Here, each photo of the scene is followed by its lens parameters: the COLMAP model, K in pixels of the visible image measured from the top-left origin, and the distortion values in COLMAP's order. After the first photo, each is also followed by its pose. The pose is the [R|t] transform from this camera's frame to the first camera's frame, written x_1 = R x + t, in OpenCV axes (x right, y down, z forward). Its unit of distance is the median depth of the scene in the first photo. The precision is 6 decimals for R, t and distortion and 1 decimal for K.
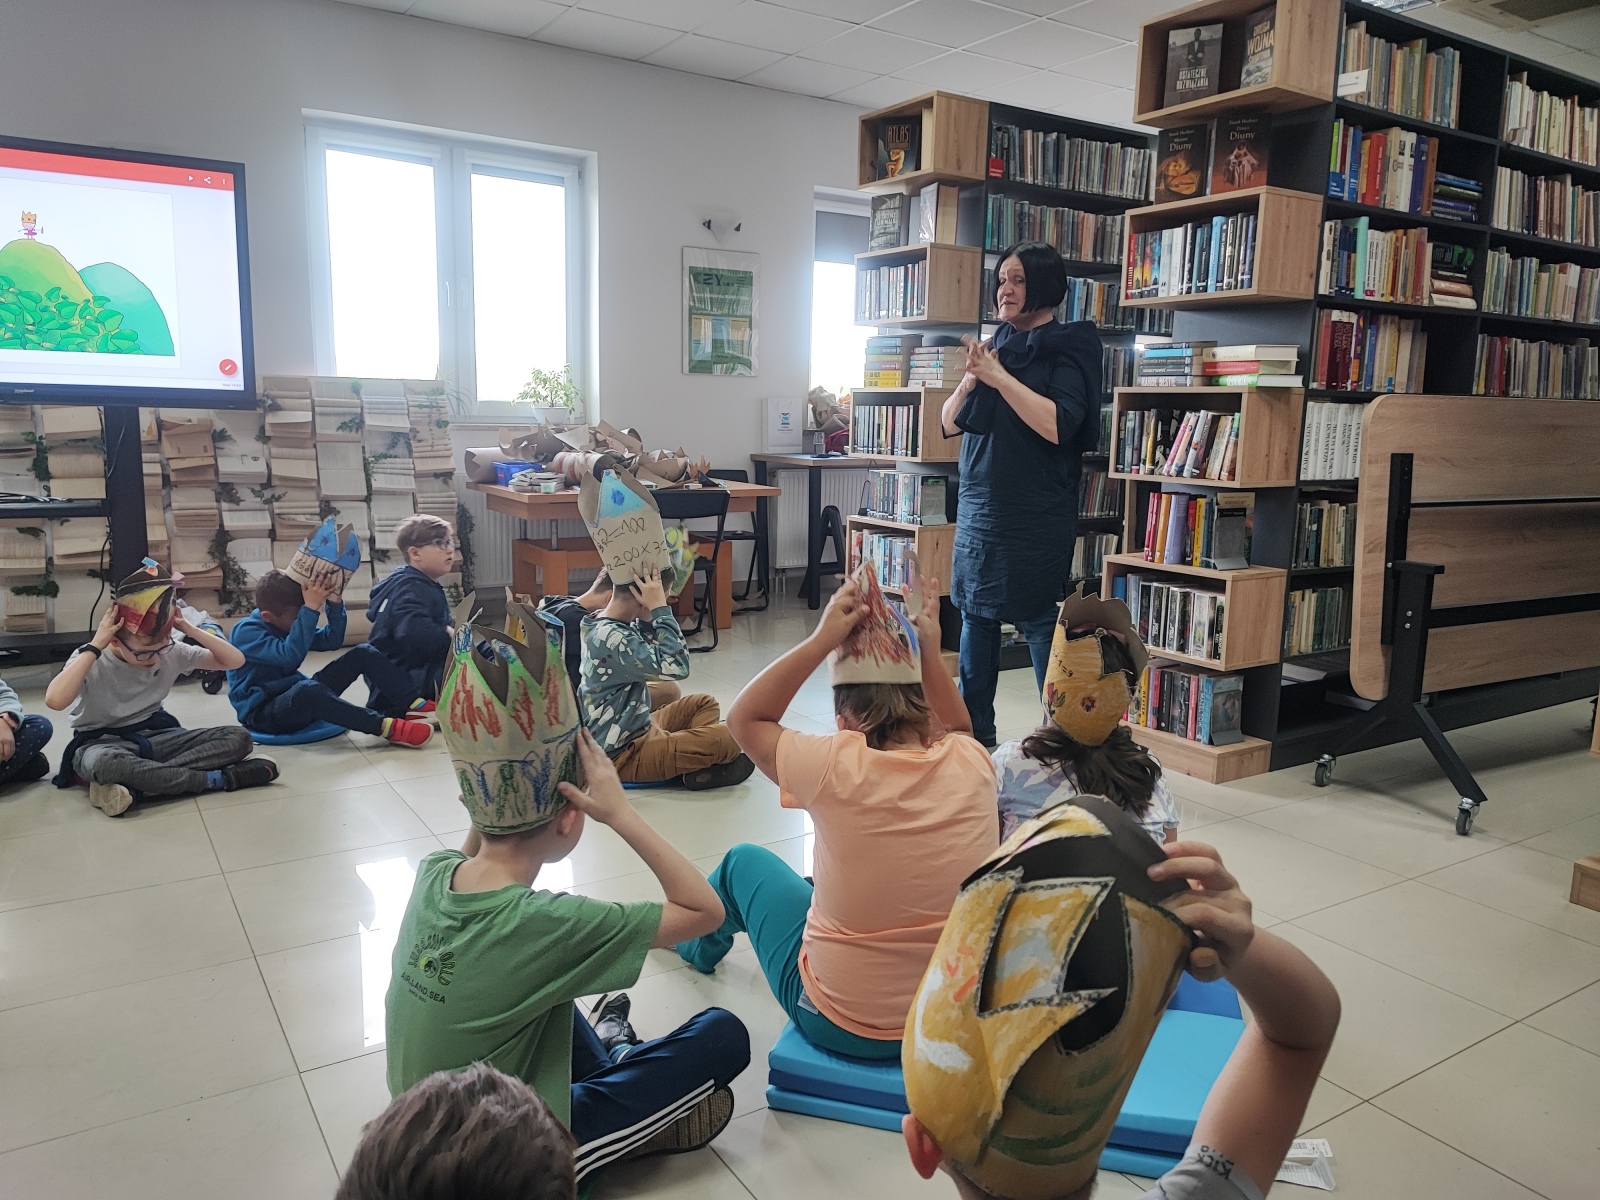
lens RADIAL K [[1155.6, 0, 793.5], [0, 1155.6, 605.0], [0, 0, 1]] dist [0.046535, -0.051313]
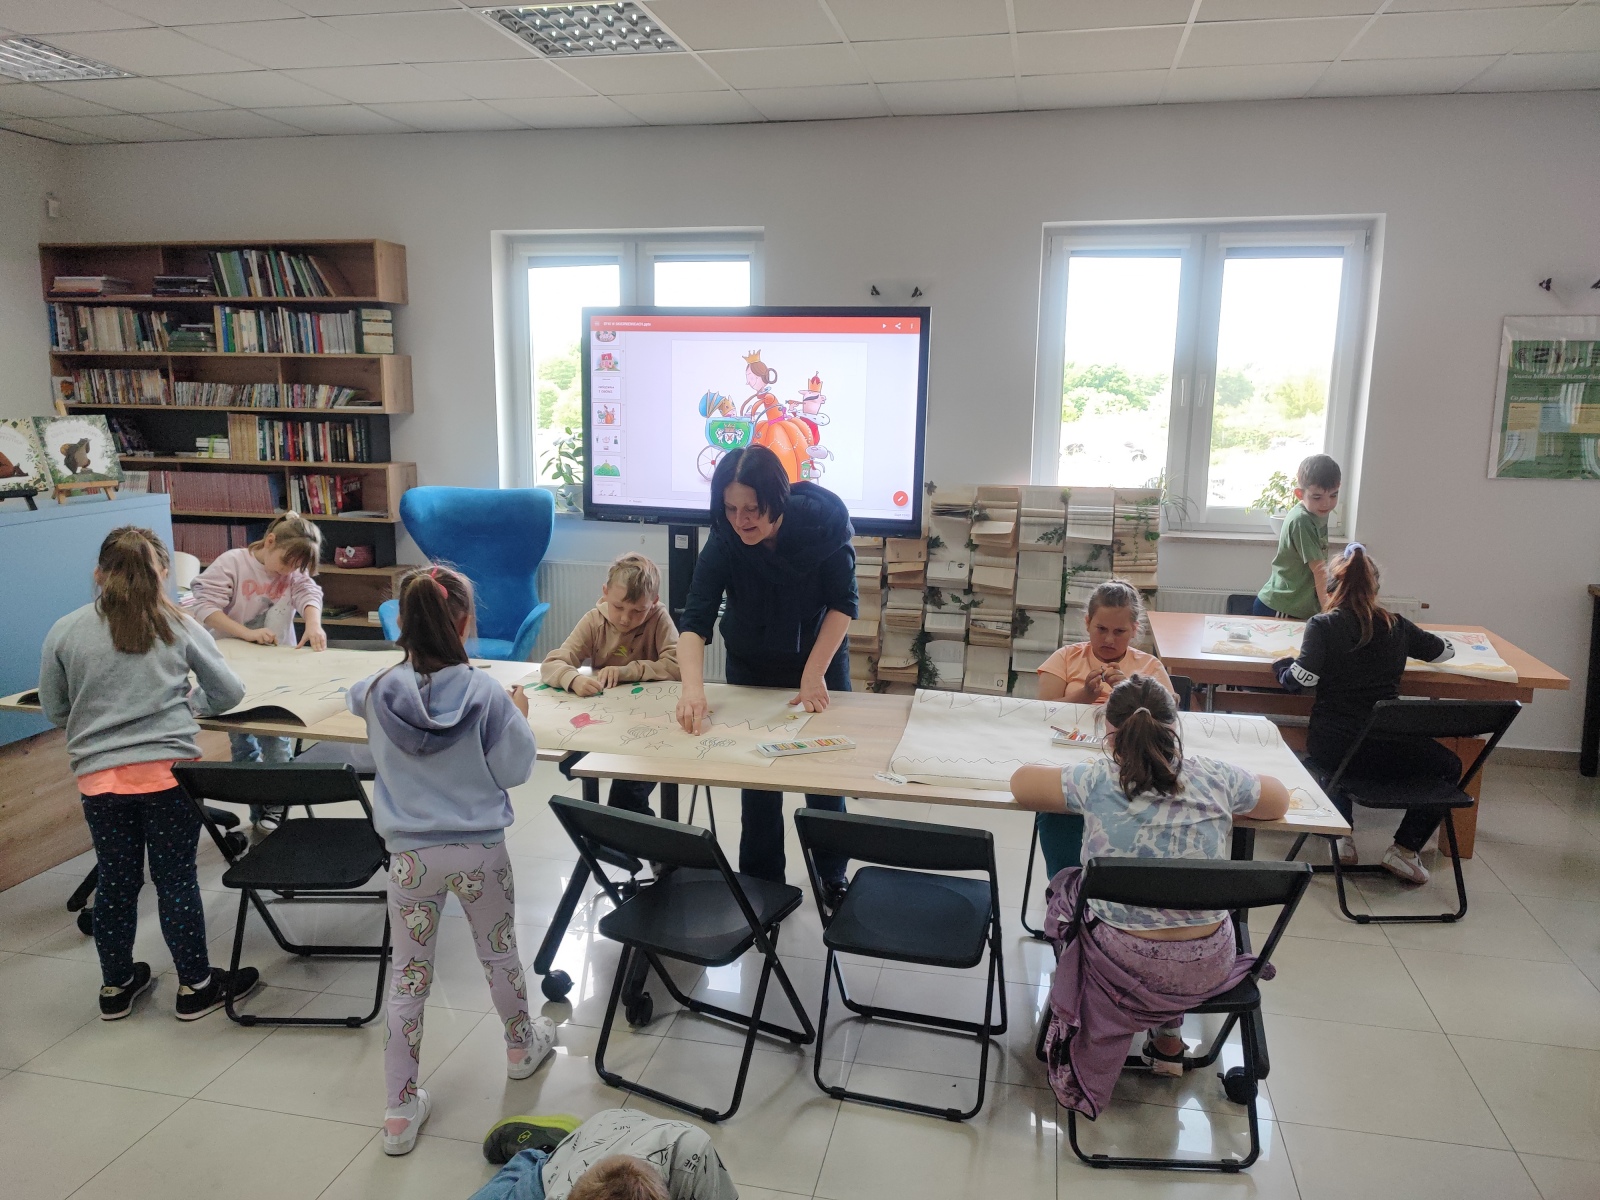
lens RADIAL K [[1155.6, 0, 805.1], [0, 1155.6, 612.4], [0, 0, 1]] dist [0.046535, -0.051313]
pose [[0.711061, 0.119101, -0.692970, 0.168533], [-0.114758, 0.991993, 0.052740, -0.125288], [0.693702, 0.042023, 0.719035, 0.159107]]
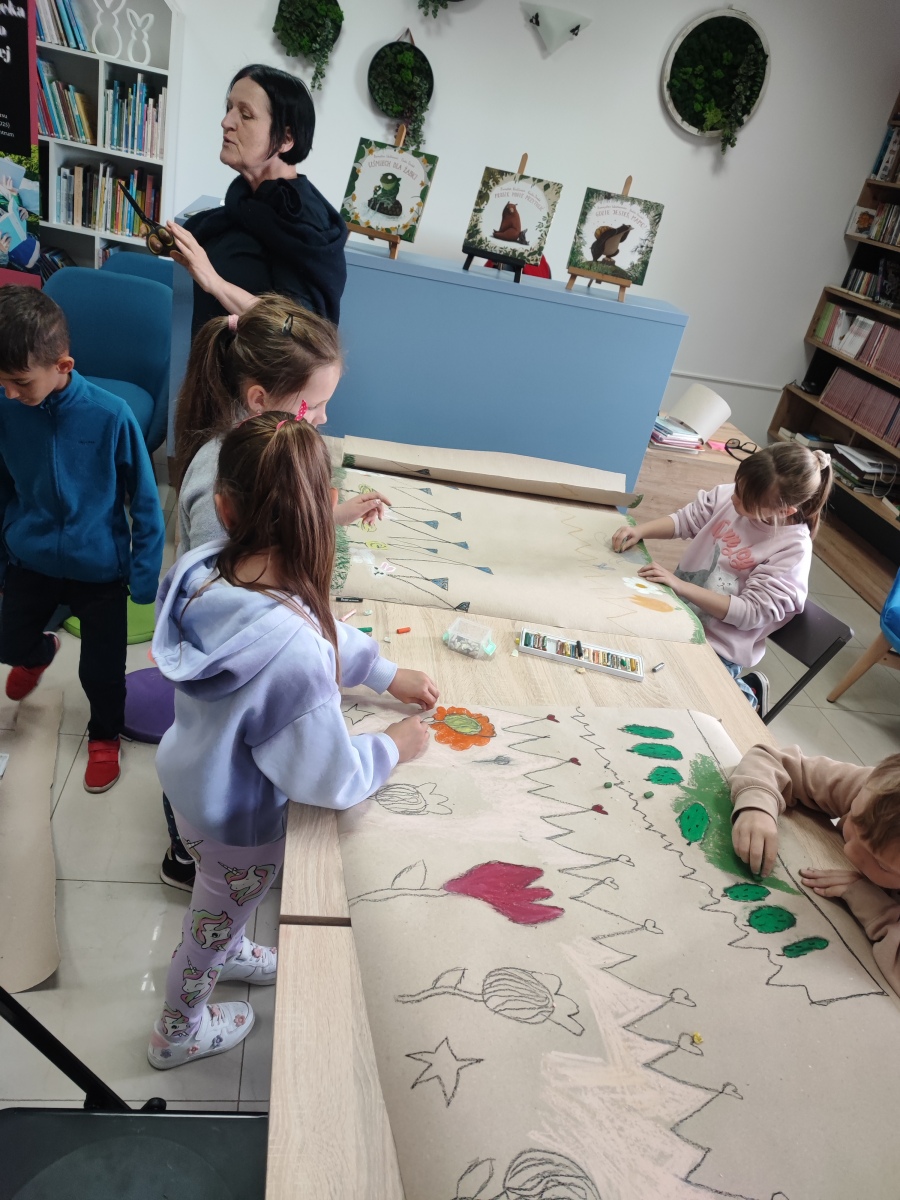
lens RADIAL K [[866.7, 0, 453.8], [0, 866.7, 606.7], [0, 0, 1]] dist [0.046535, -0.051313]
pose [[-0.422703, 0.339146, -0.840418, -0.166453], [-0.353389, 0.792249, 0.497451, -0.187274], [0.834529, 0.507268, -0.215035, 0.525272]]
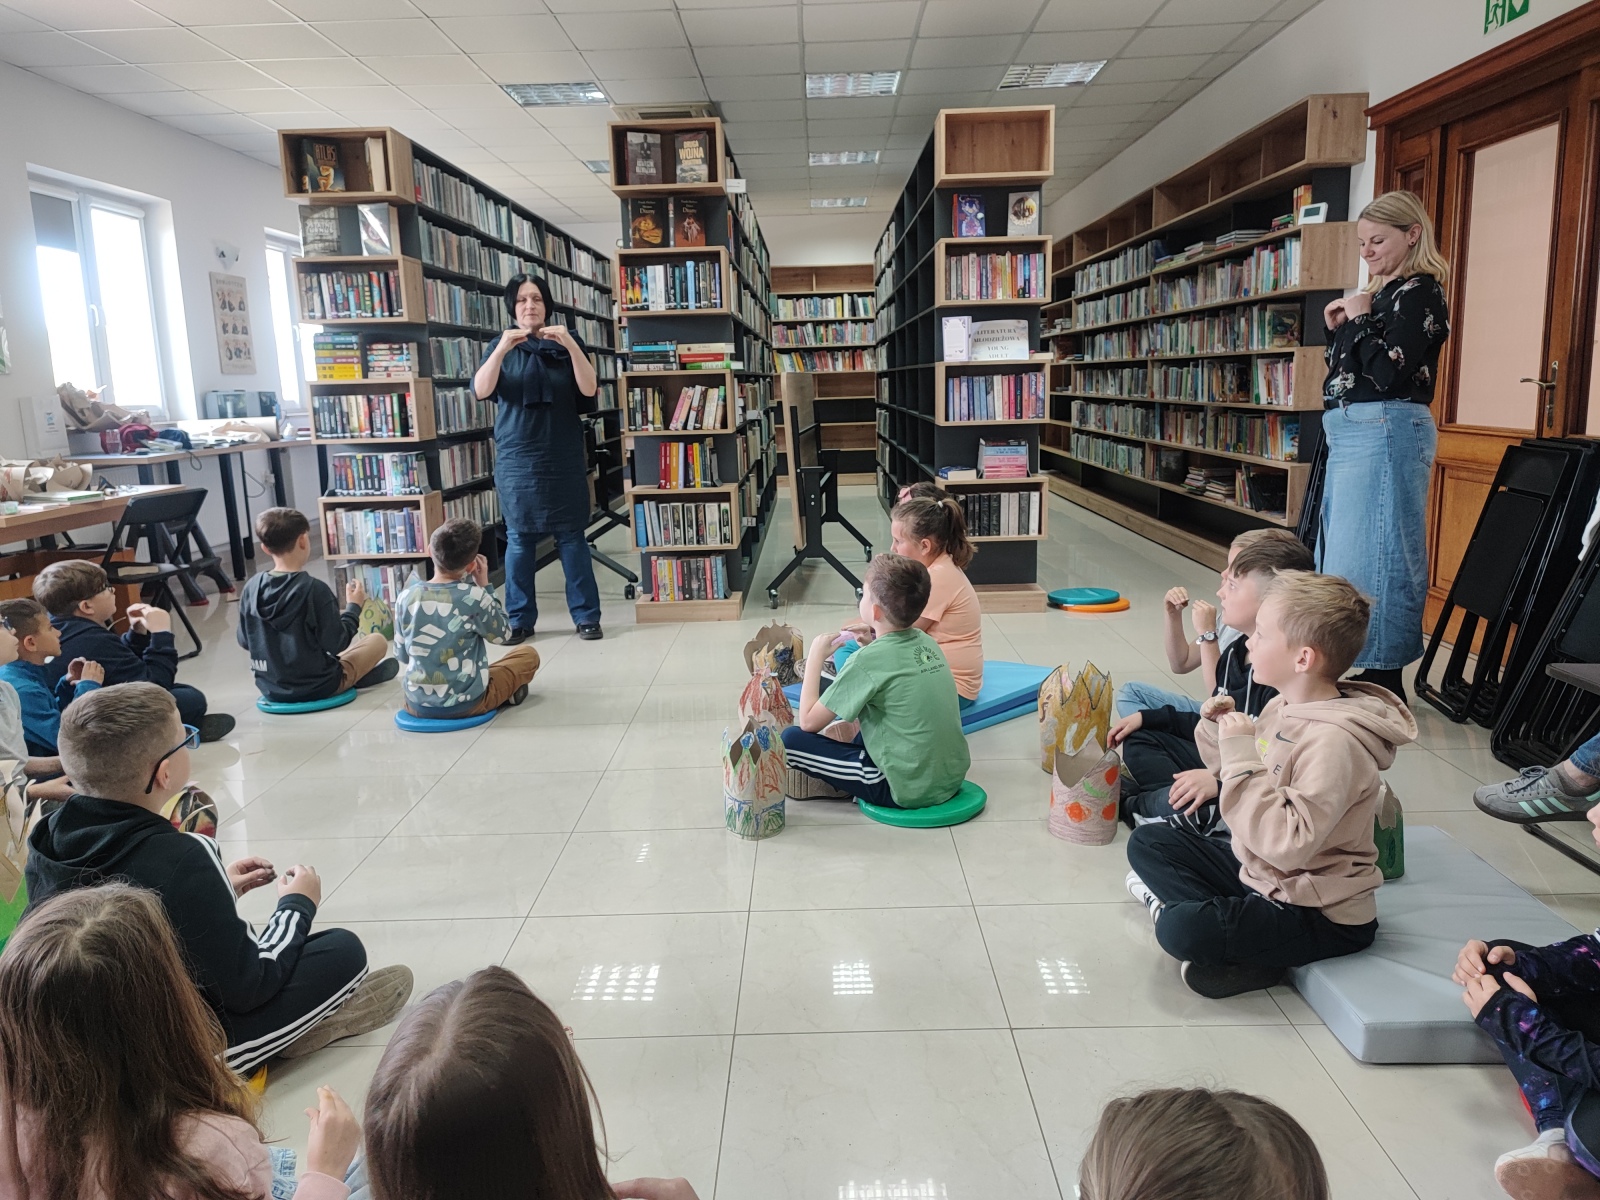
lens RADIAL K [[1155.6, 0, 808.3], [0, 1155.6, 599.2], [0, 0, 1]] dist [0.046535, -0.051313]
pose [[0.537734, -0.184215, 0.822743, -0.637436], [0.182711, 0.978110, 0.099585, -0.010490], [-0.823078, 0.096774, 0.559622, 0.027040]]
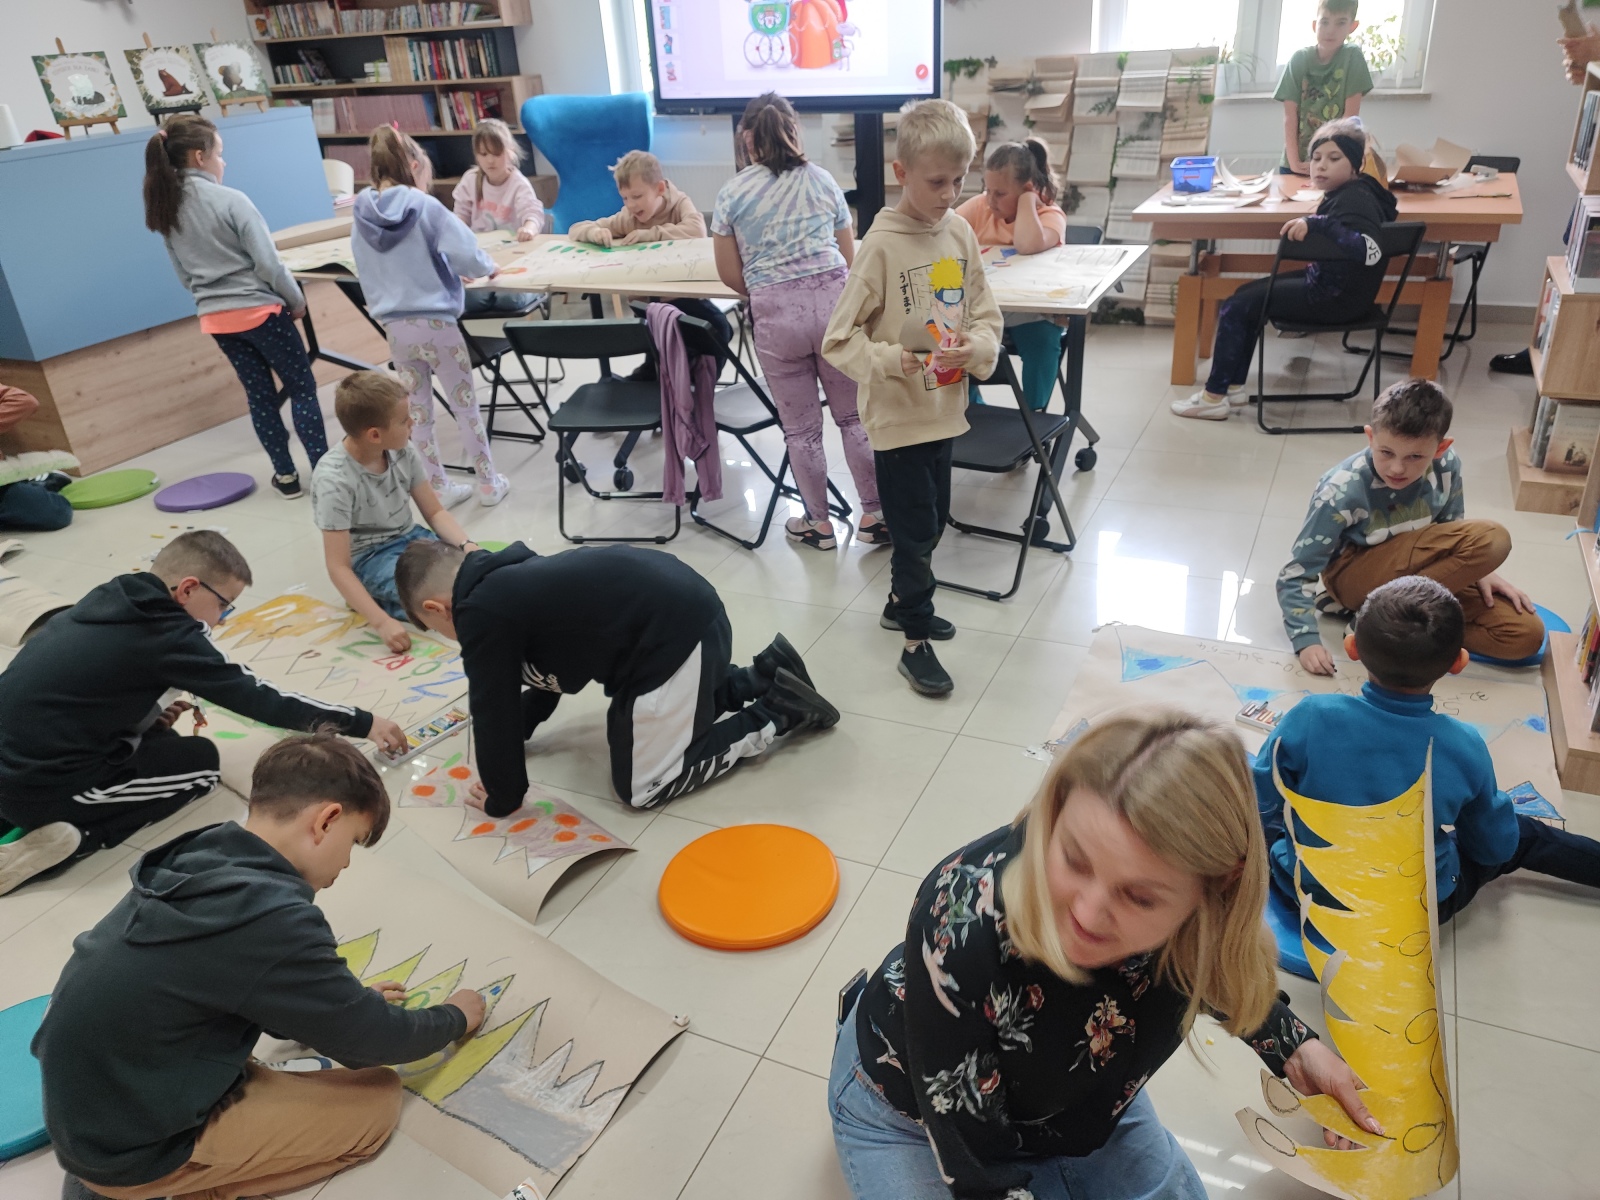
lens RADIAL K [[1155.6, 0, 804.5], [0, 1155.6, 615.0], [0, 0, 1]] dist [0.046535, -0.051313]
pose [[0.530614, 0.343106, -0.775066, 0.433387], [-0.067753, 0.928652, 0.364712, -0.101983], [0.844902, -0.141008, 0.516002, 0.215501]]
